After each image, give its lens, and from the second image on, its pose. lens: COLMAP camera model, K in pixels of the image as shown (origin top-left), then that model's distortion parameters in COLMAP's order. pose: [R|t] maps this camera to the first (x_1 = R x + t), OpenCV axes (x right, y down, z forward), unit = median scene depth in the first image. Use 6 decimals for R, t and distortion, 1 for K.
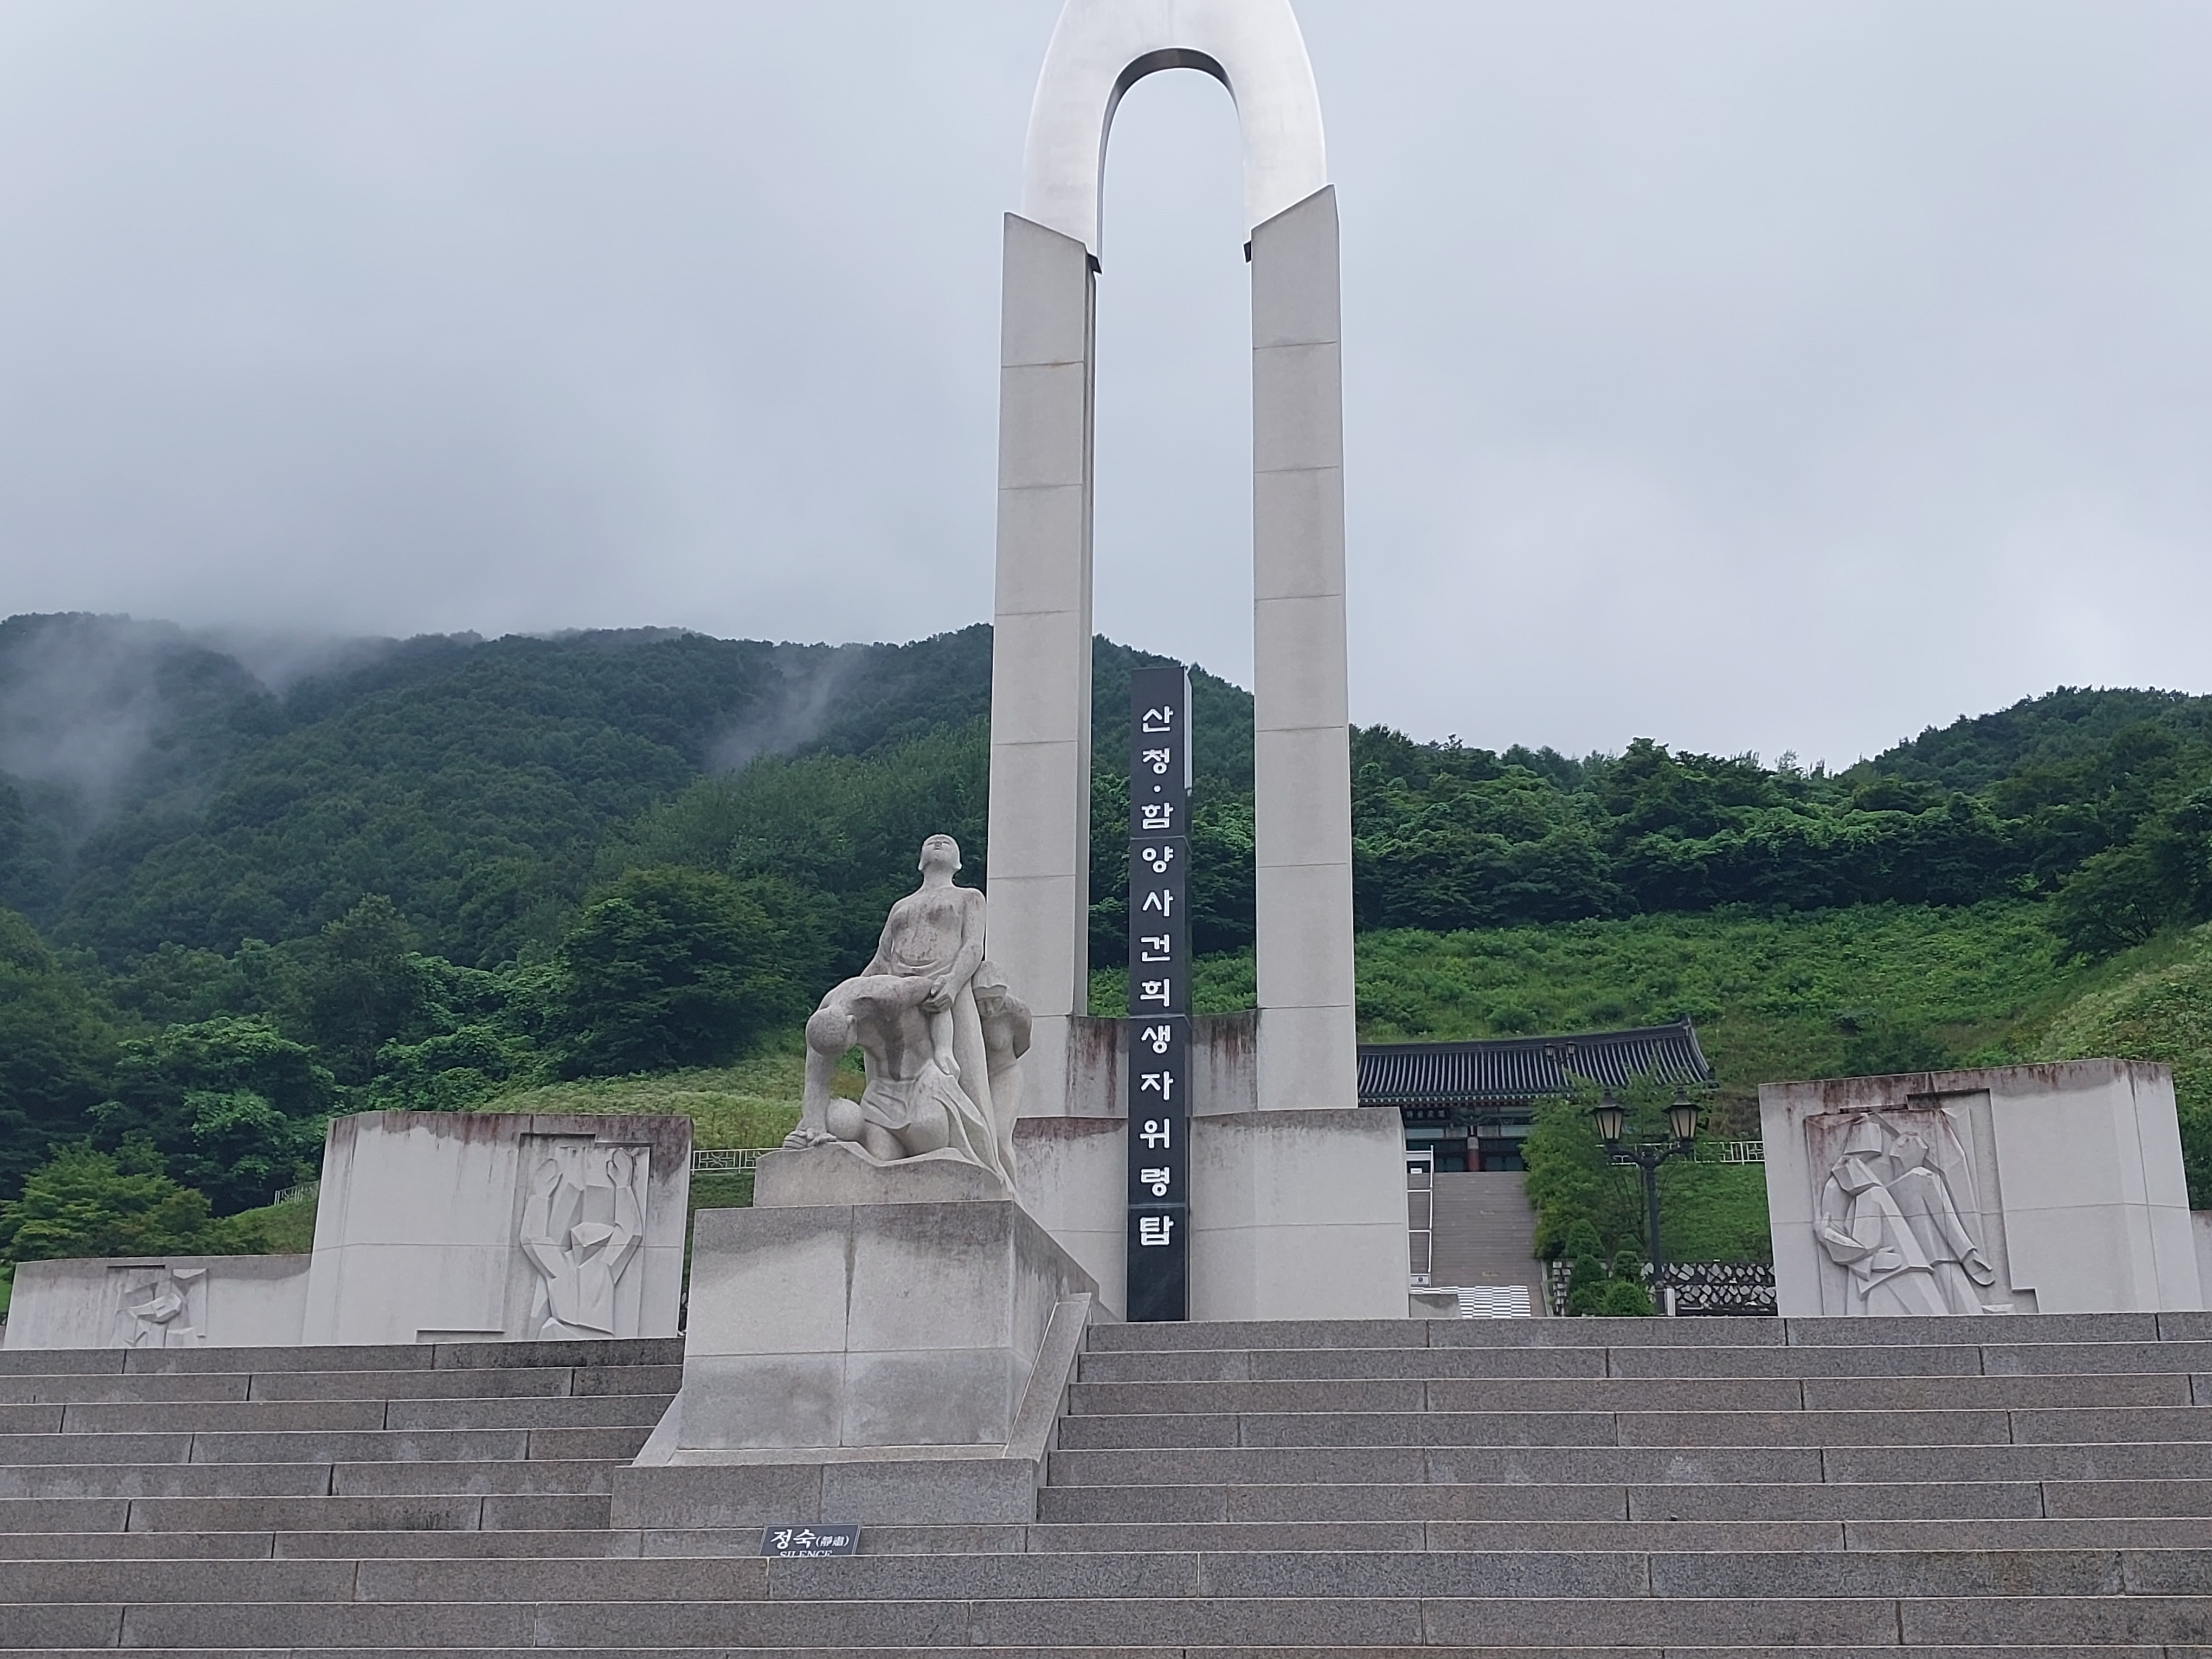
lens RADIAL K [[2438.9, 0, 1184.4], [0, 2438.9, 865.1], [0, 0, 1]] dist [0.155583, -0.492930]
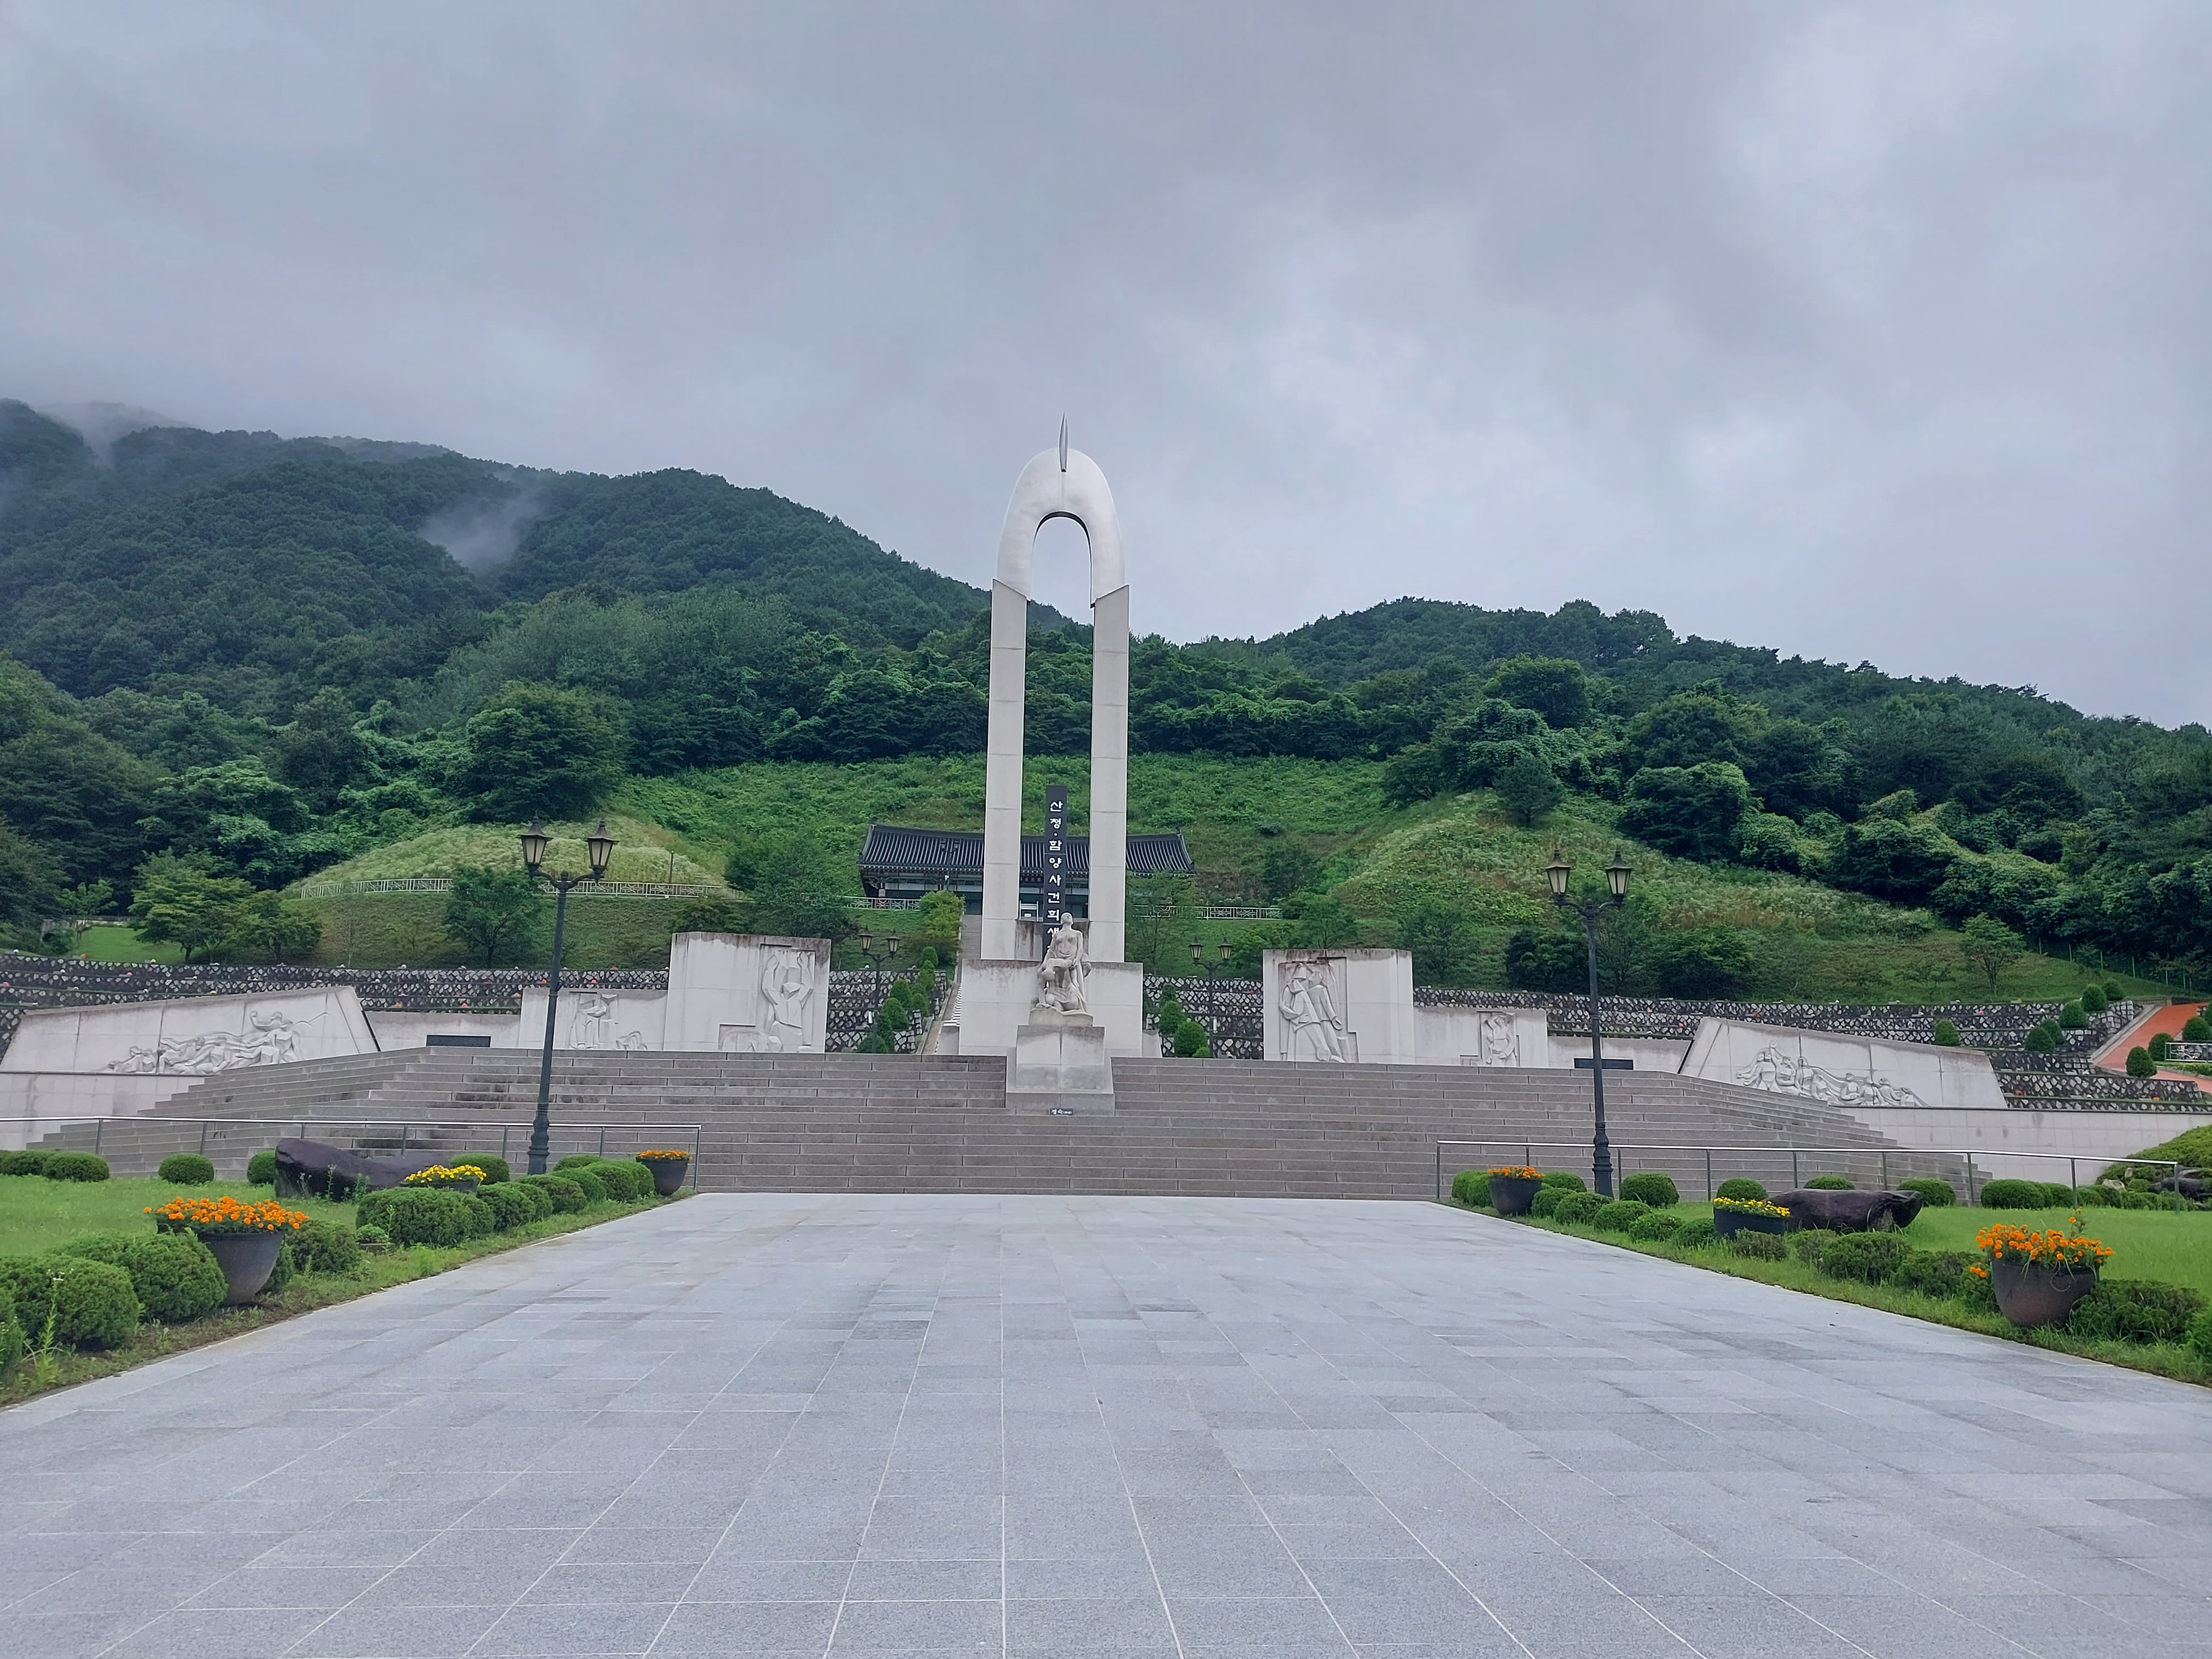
lens RADIAL K [[1700.2, 0, 1185.8], [0, 1700.2, 872.9], [0, 0, 1]] dist [0.064633, -0.110759]
pose [[0.972770, 0.055152, 0.225115, -0.050162], [-0.082268, 0.990194, 0.112905, -0.036828], [-0.216681, -0.128350, 0.967768, -0.139830]]
